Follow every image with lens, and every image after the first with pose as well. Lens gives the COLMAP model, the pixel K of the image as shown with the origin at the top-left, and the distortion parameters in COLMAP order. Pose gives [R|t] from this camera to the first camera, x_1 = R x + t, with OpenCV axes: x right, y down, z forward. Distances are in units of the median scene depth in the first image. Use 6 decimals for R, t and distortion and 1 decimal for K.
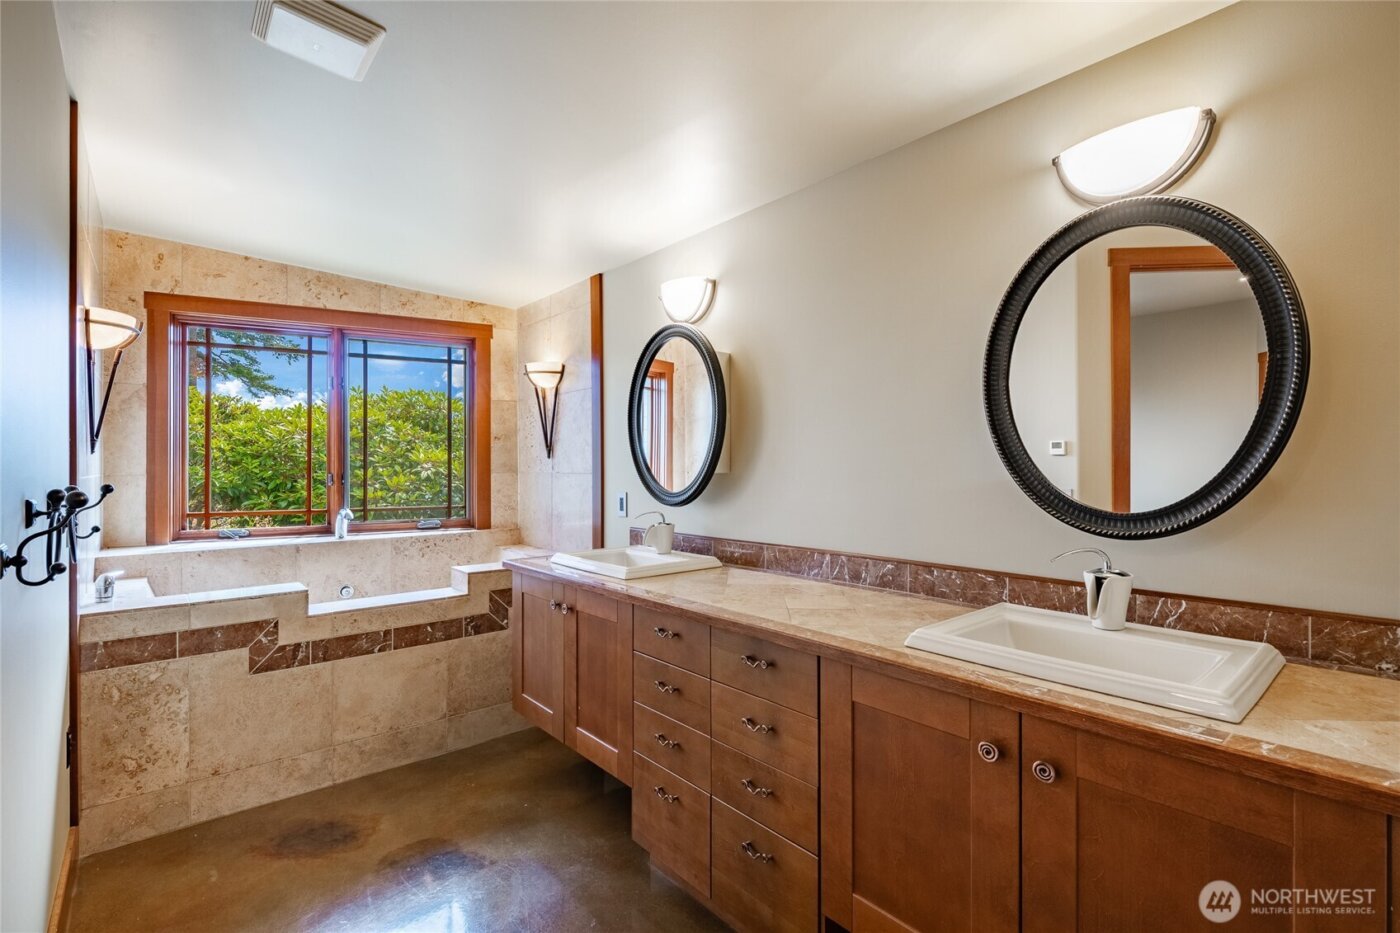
lens RADIAL K [[644.3, 0, 701.3], [0, 644.3, 465.0], [0, 0, 1]] dist [0.012464, -0.009187]
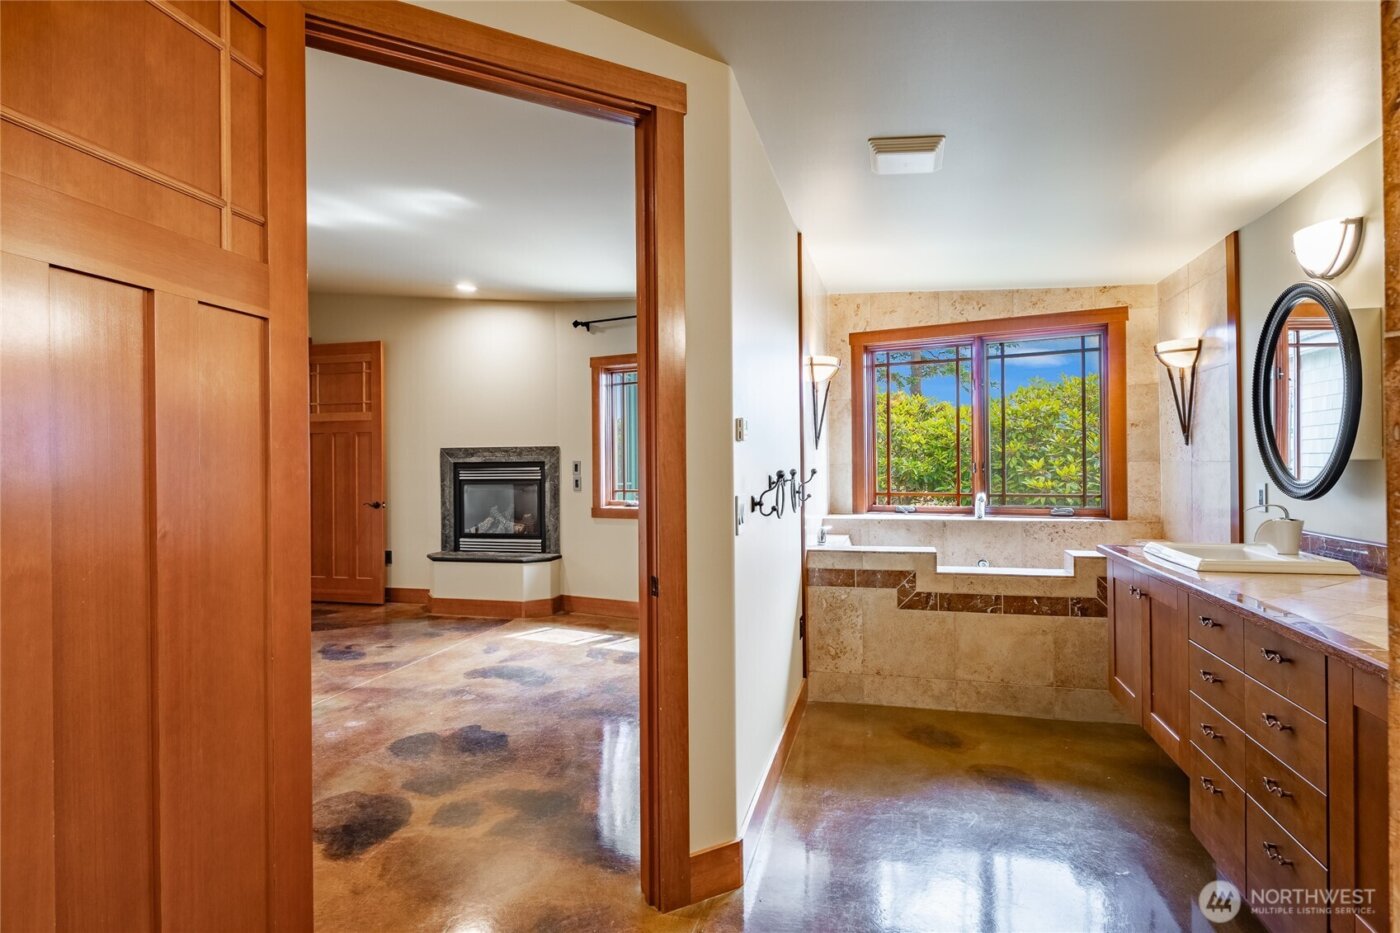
lens RADIAL K [[718.2, 0, 700.3], [0, 718.2, 462.1], [0, 0, 1]] dist [0.001338, 0.000494]
pose [[0.562806, -0.003651, -0.826581, 0.280530], [0.011629, 0.999926, 0.003502, 0.002785], [0.826507, -0.011583, 0.562807, -0.171121]]
